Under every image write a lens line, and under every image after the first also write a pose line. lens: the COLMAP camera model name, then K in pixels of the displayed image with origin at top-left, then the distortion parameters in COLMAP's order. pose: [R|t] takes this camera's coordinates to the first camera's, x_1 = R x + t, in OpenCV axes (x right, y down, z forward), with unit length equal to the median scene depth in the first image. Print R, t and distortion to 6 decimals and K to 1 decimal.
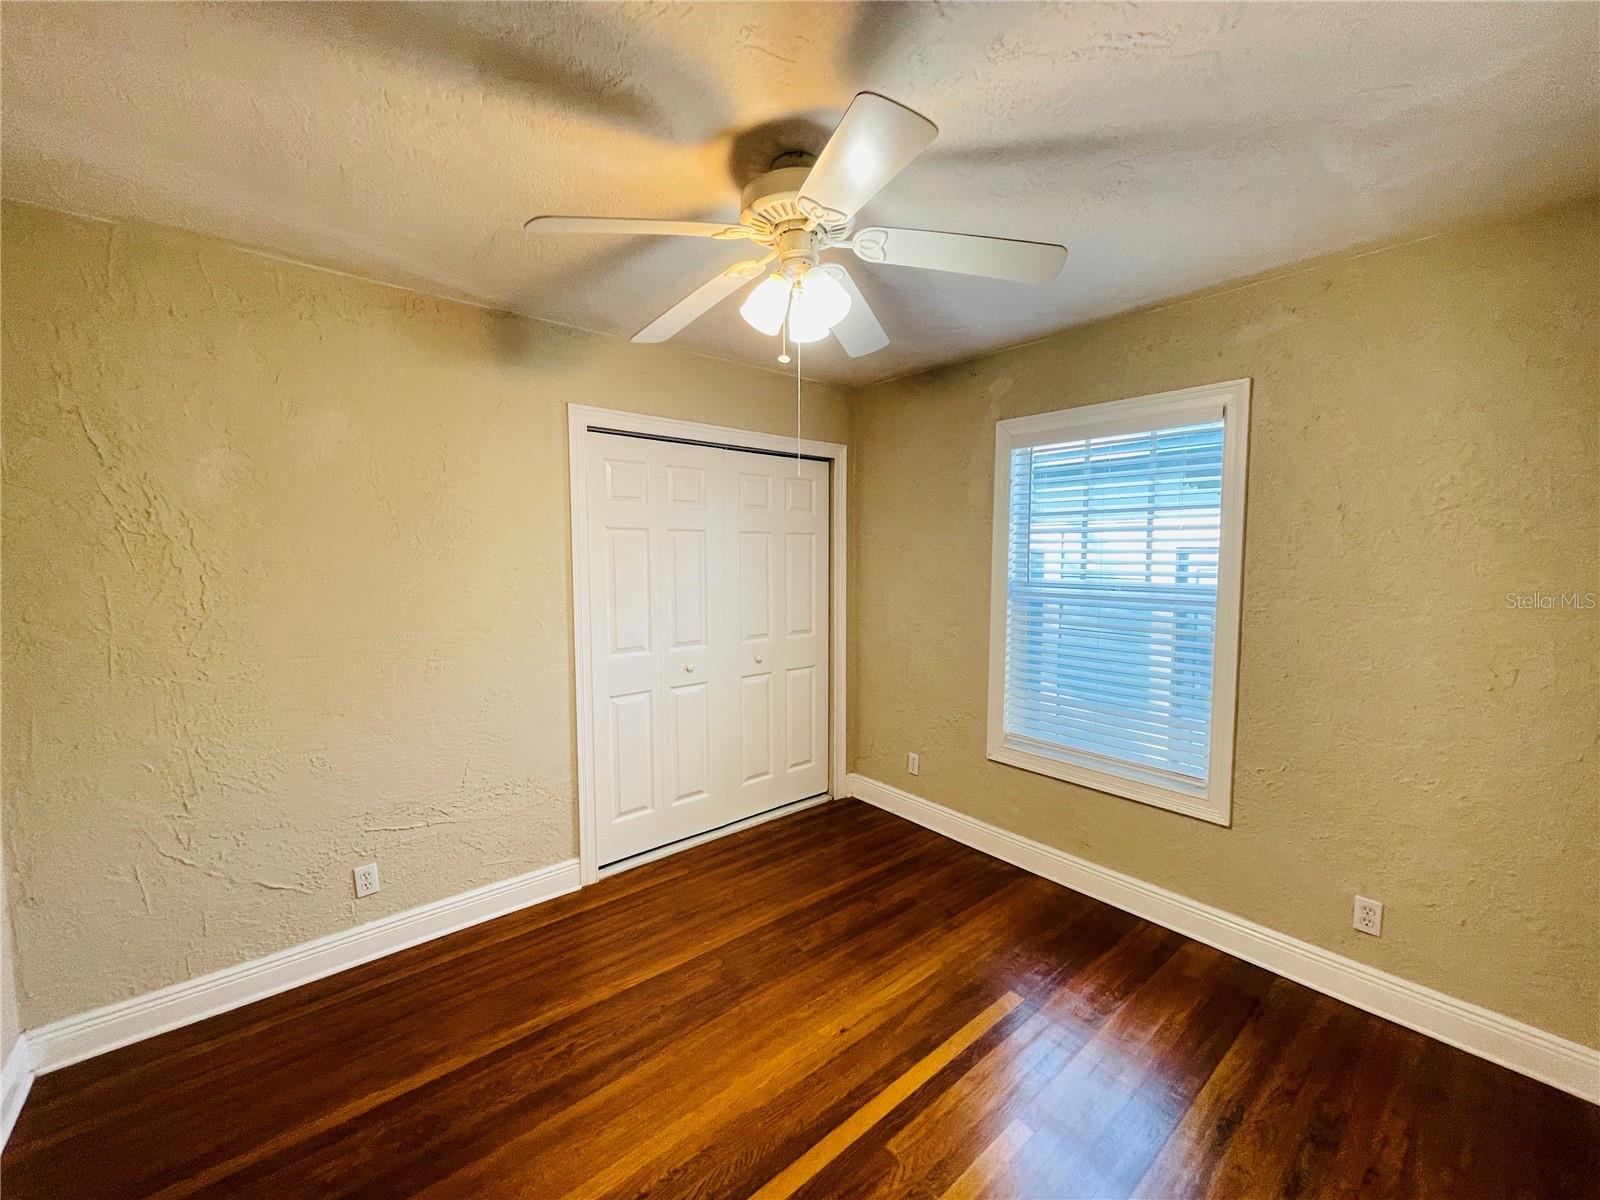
lens RADIAL K [[643.3, 0, 797.6], [0, 643.3, 600.1], [0, 0, 1]] dist [0.000070, 0.000439]
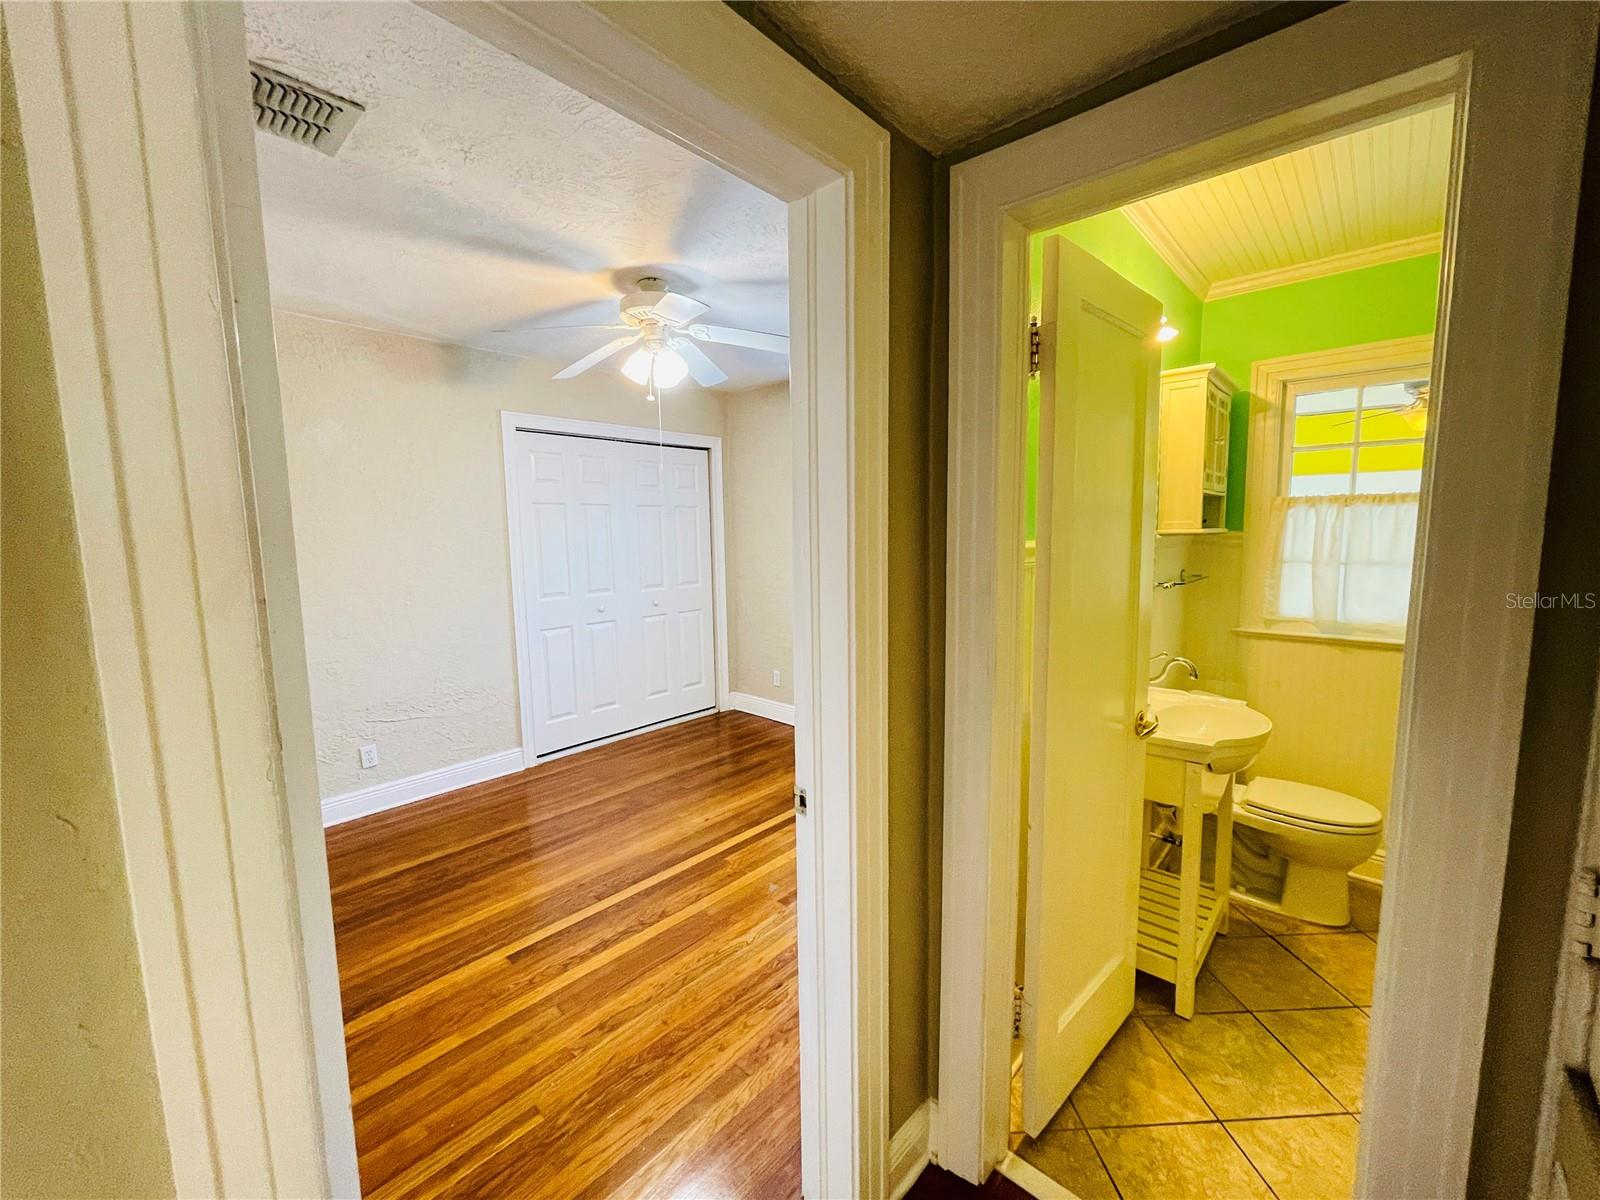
lens RADIAL K [[643.3, 0, 801.1], [0, 643.3, 600.1], [0, 0, 1]] dist [0.000070, 0.000439]
pose [[0.991256, -0.028810, 0.128771, 0.086204], [0.023879, 0.998927, 0.039679, 0.054768], [-0.129776, -0.036258, 0.990880, -0.451618]]
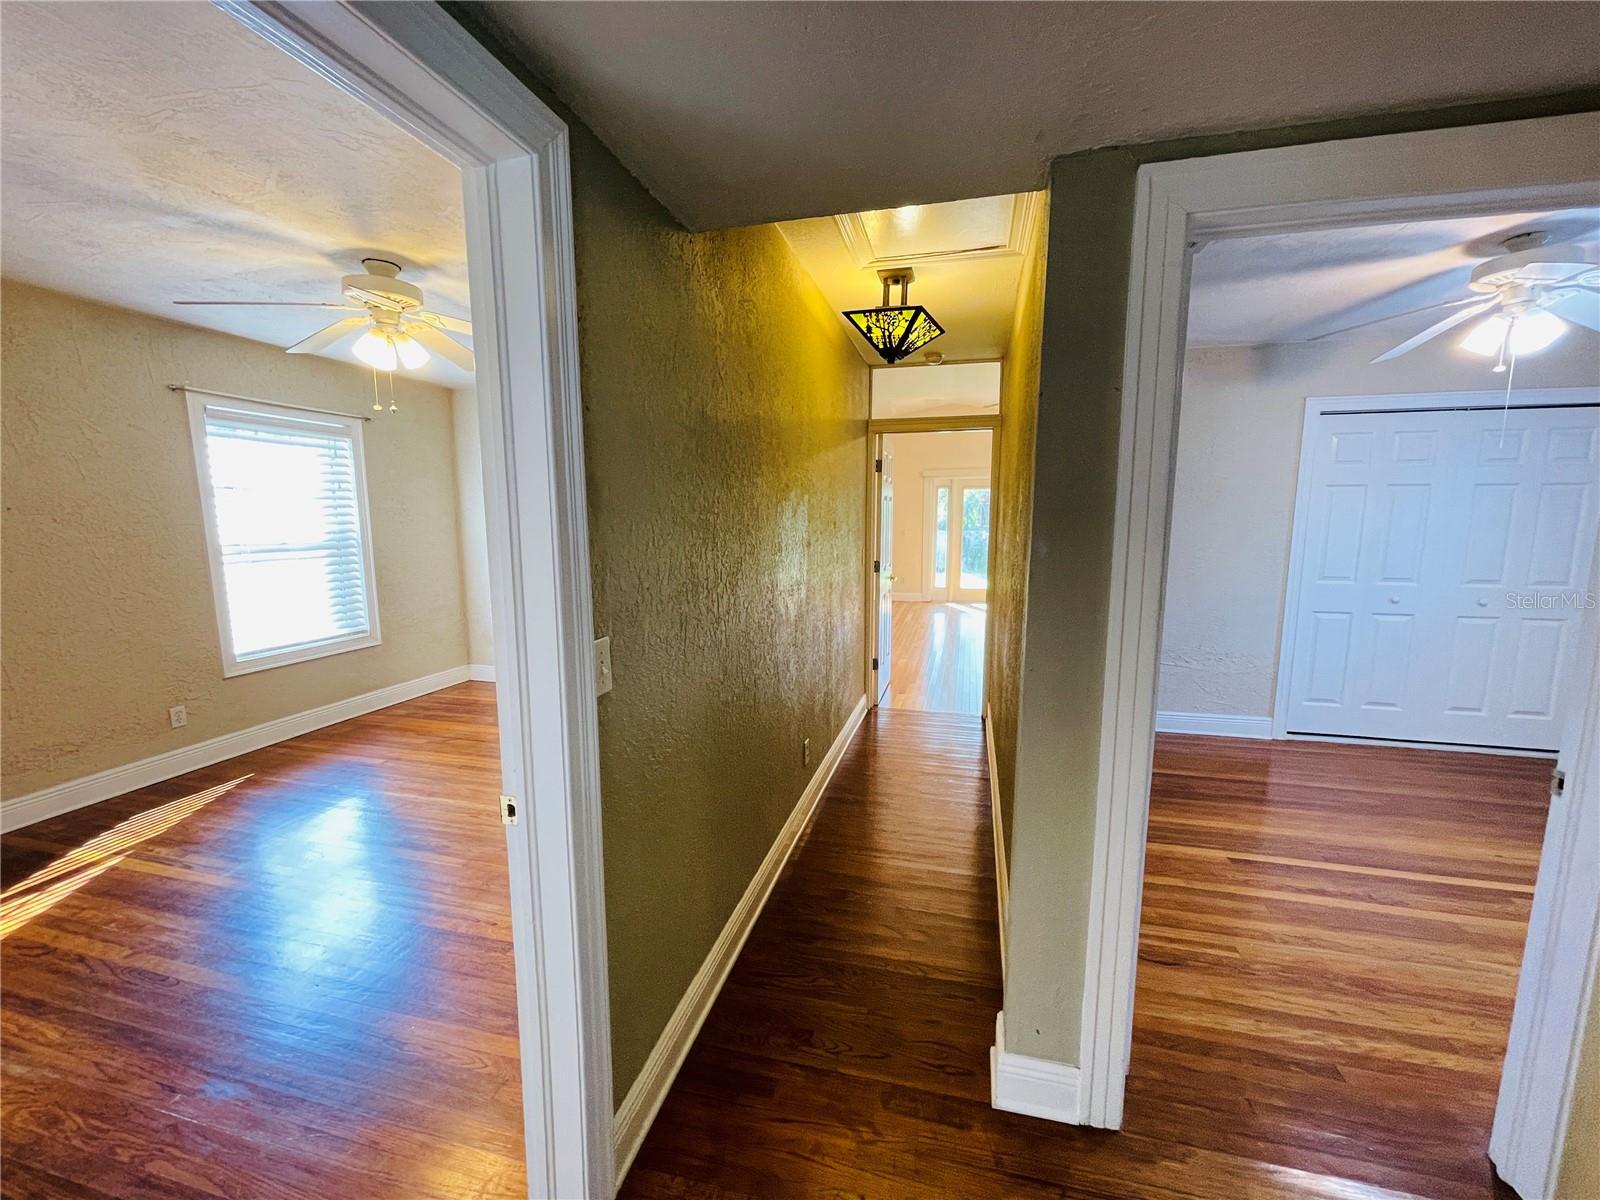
lens RADIAL K [[643.3, 0, 801.6], [0, 643.3, 600.1], [0, 0, 1]] dist [0.000070, 0.000439]
pose [[0.584102, 0.111700, -0.803957, 0.188573], [-0.058738, 0.993706, 0.095388, 0.069078], [0.809552, -0.008494, 0.586987, -0.758605]]
